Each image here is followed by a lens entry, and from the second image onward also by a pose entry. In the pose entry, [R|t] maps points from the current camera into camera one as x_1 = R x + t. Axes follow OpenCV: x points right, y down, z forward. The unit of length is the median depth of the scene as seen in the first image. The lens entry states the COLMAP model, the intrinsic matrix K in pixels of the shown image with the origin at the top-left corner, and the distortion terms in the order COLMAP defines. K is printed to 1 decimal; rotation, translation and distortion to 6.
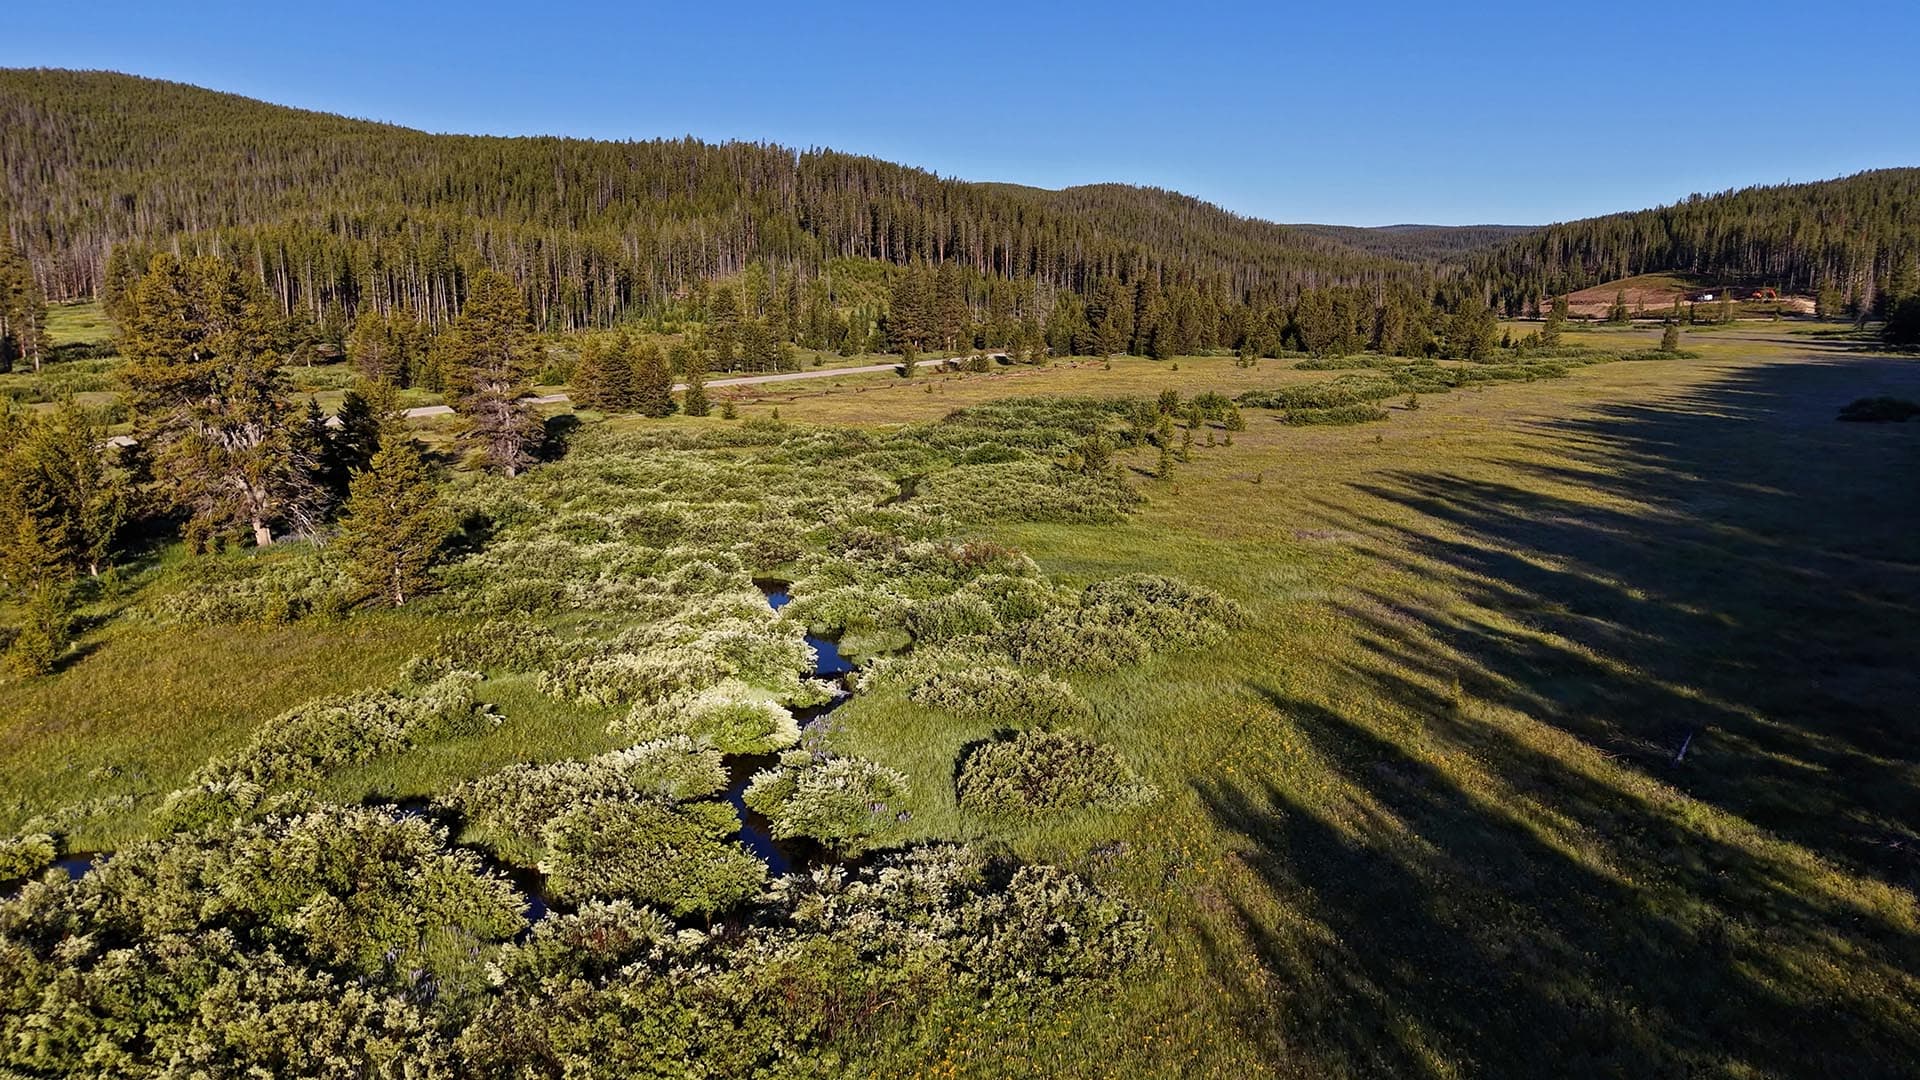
lens RADIAL K [[1350.4, 0, 959.3], [0, 1350.4, 541.9], [0, 0, 1]] dist [0.046358, -0.059179]
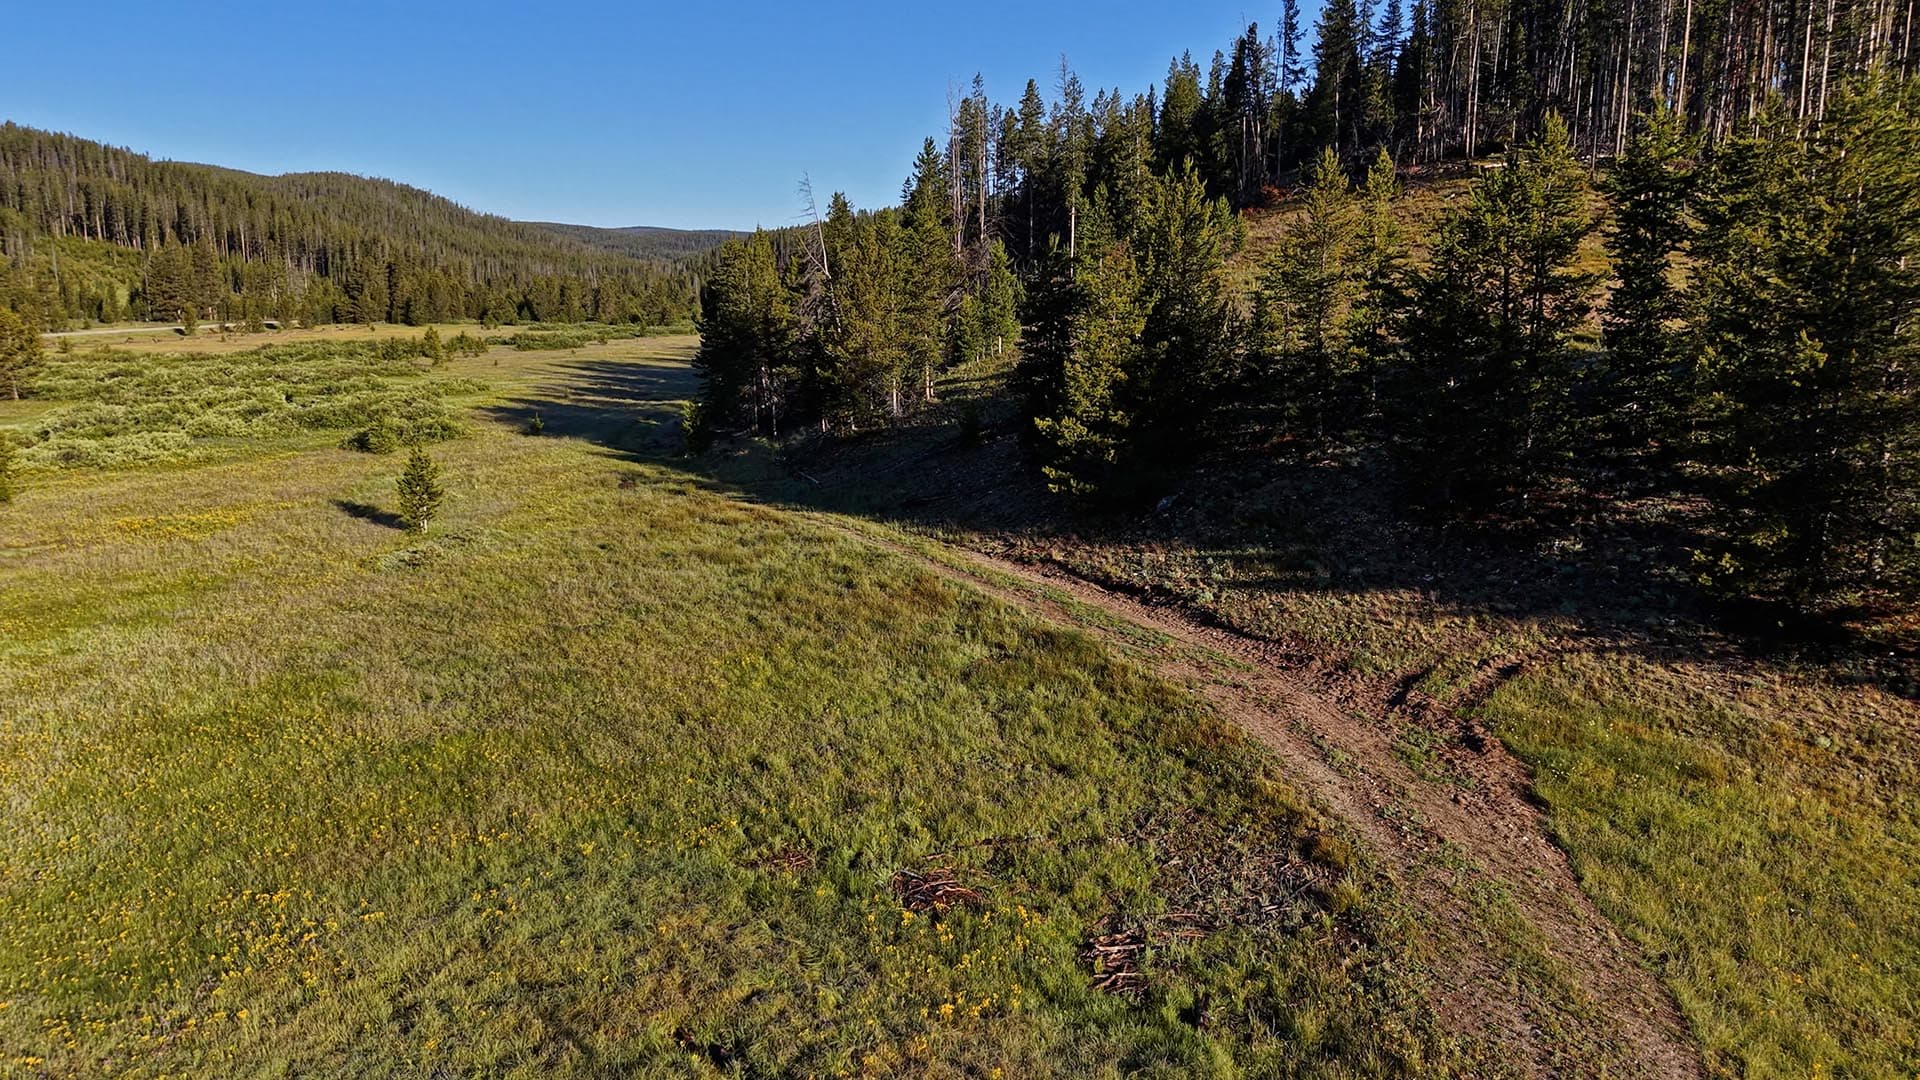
lens RADIAL K [[1350.4, 0, 956.6], [0, 1350.4, 542.5], [0, 0, 1]] dist [0.046358, -0.059179]
pose [[0.862544, -0.082571, 0.499199, -0.032309], [0.082388, 0.996348, 0.022448, 0.039744], [-0.499229, 0.021765, 0.866197, -0.163979]]
